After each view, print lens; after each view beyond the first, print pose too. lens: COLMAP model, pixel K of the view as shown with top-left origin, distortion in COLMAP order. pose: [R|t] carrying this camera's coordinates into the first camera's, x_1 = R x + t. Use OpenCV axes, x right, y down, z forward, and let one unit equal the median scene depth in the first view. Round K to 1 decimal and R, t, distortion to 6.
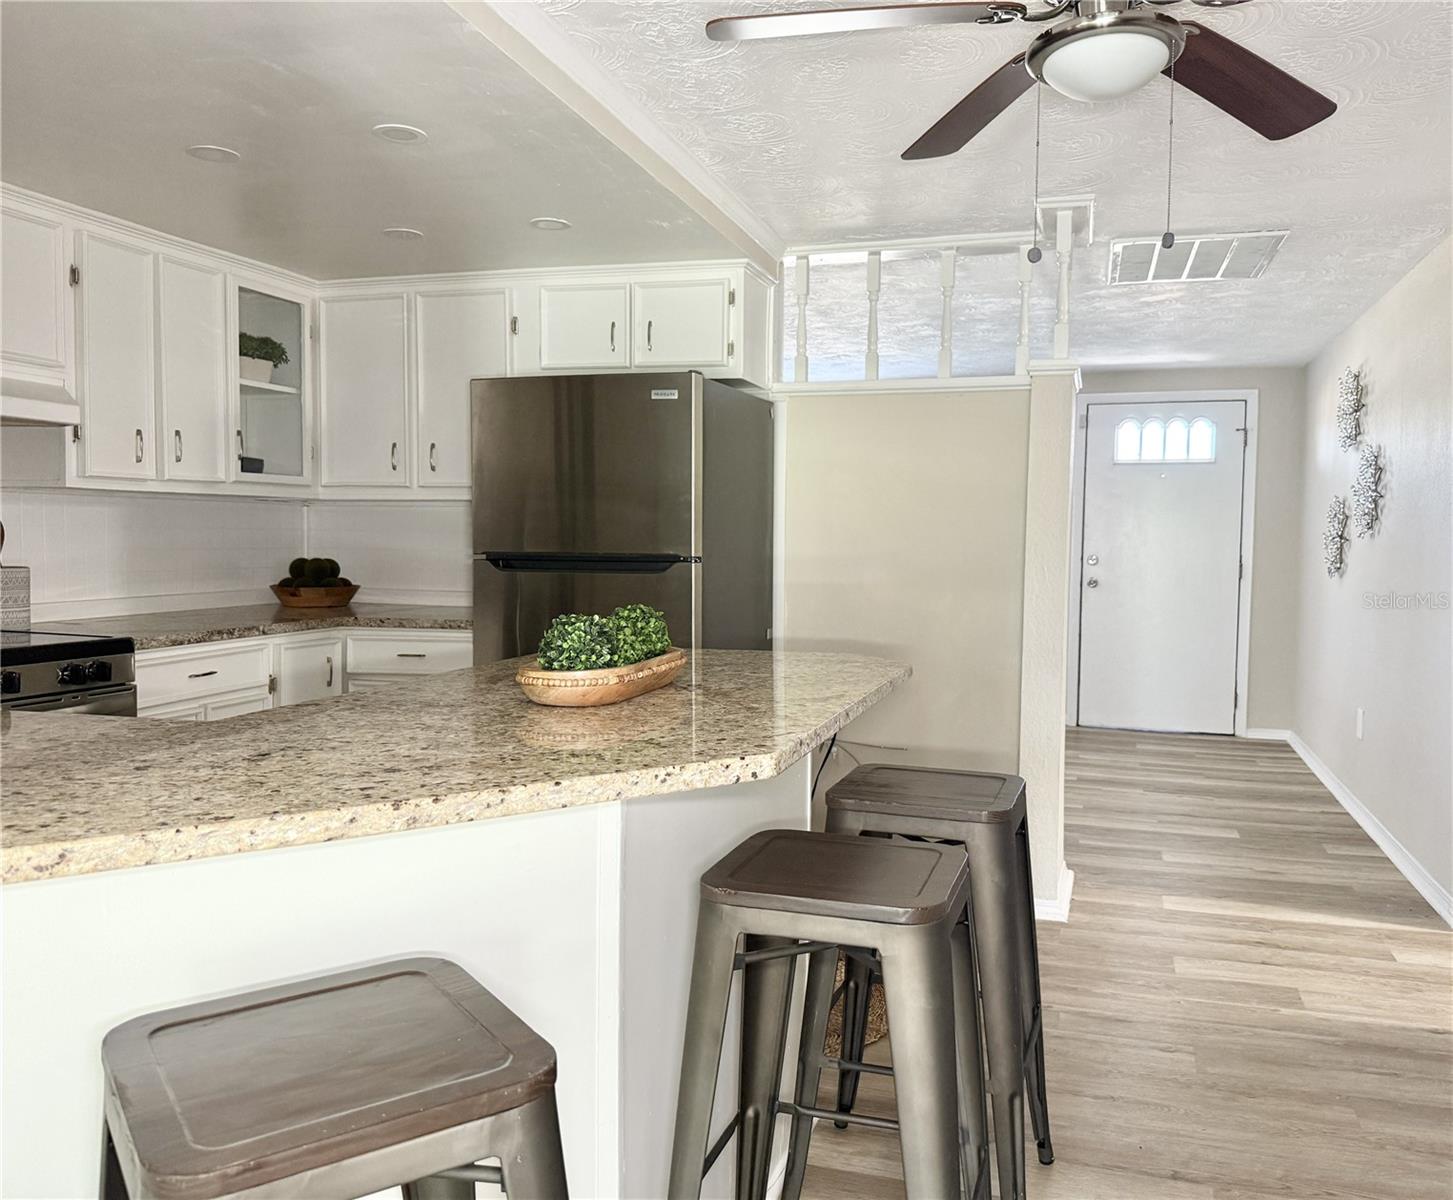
lens RADIAL K [[1189.4, 0, 739.3], [0, 1189.4, 603.4], [0, 0, 1]] dist [0.001997, -0.031493]
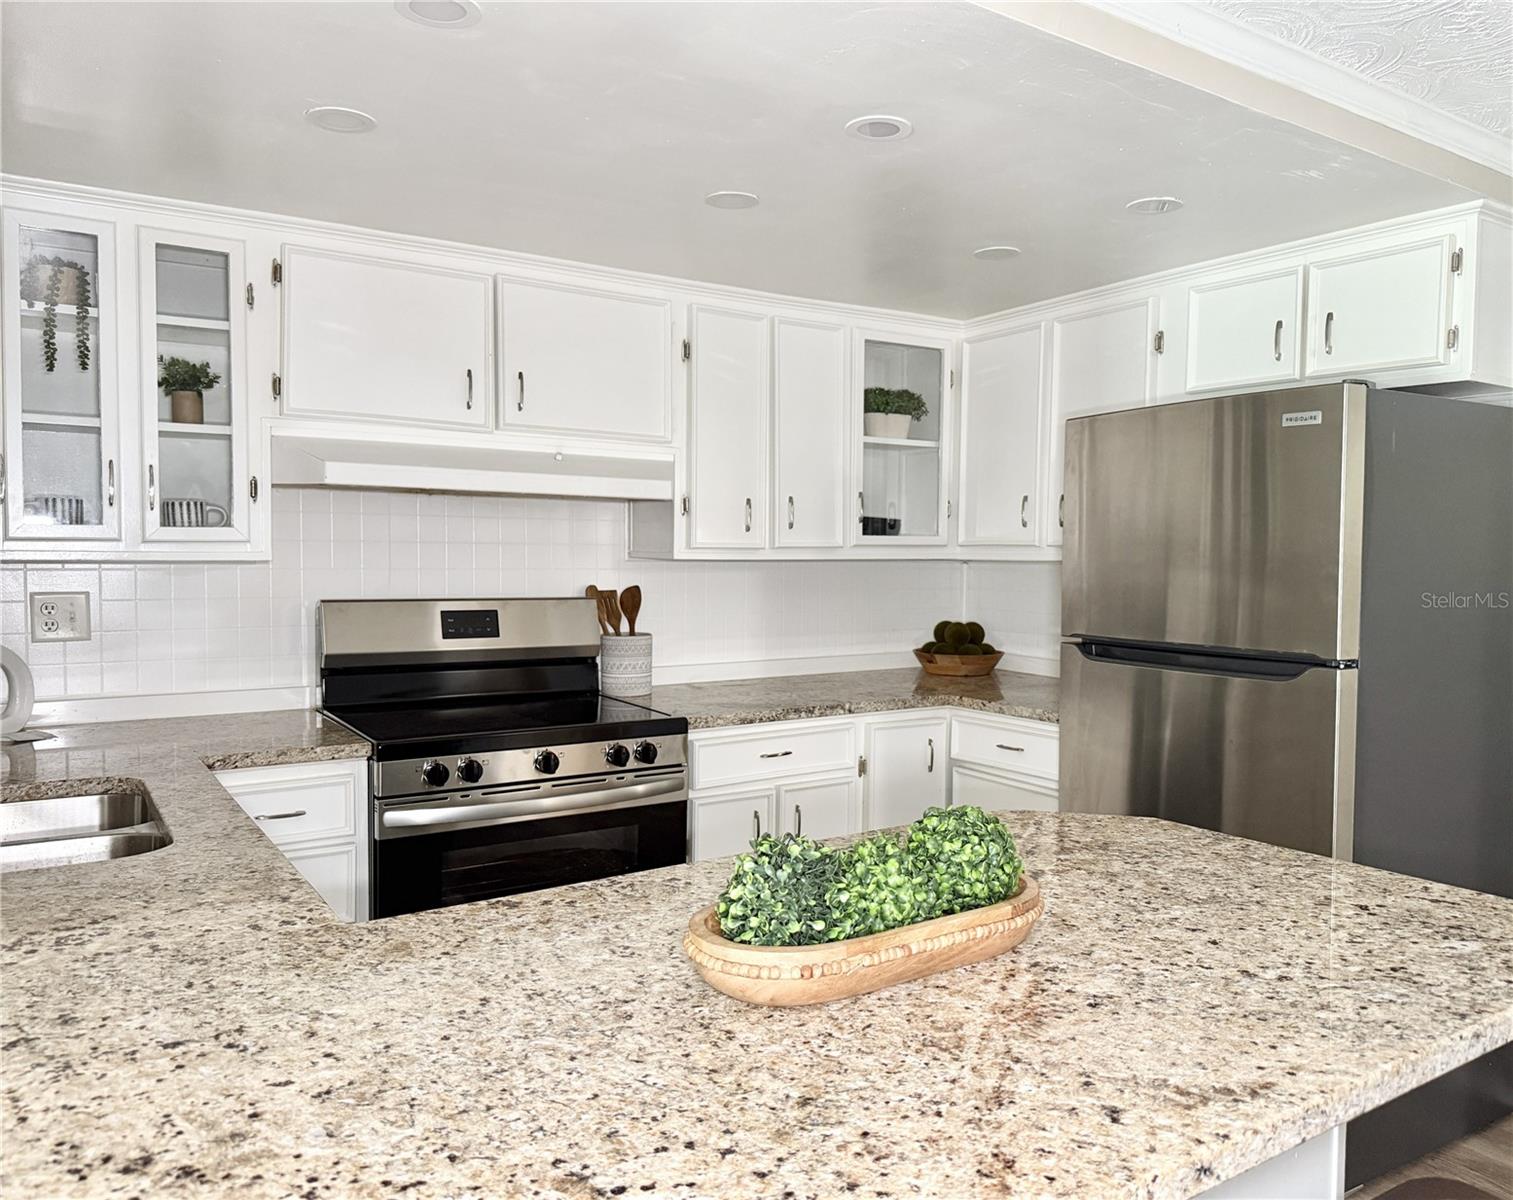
lens RADIAL K [[1127.8, 0, 770.4], [0, 1127.8, 610.8], [0, 0, 1]] dist [0.064166, -0.038172]
pose [[0.772714, 0.023443, -0.634322, 0.104045], [-0.029562, 0.999563, 0.000930, -0.050244], [0.634066, 0.018034, 0.773069, 0.264315]]
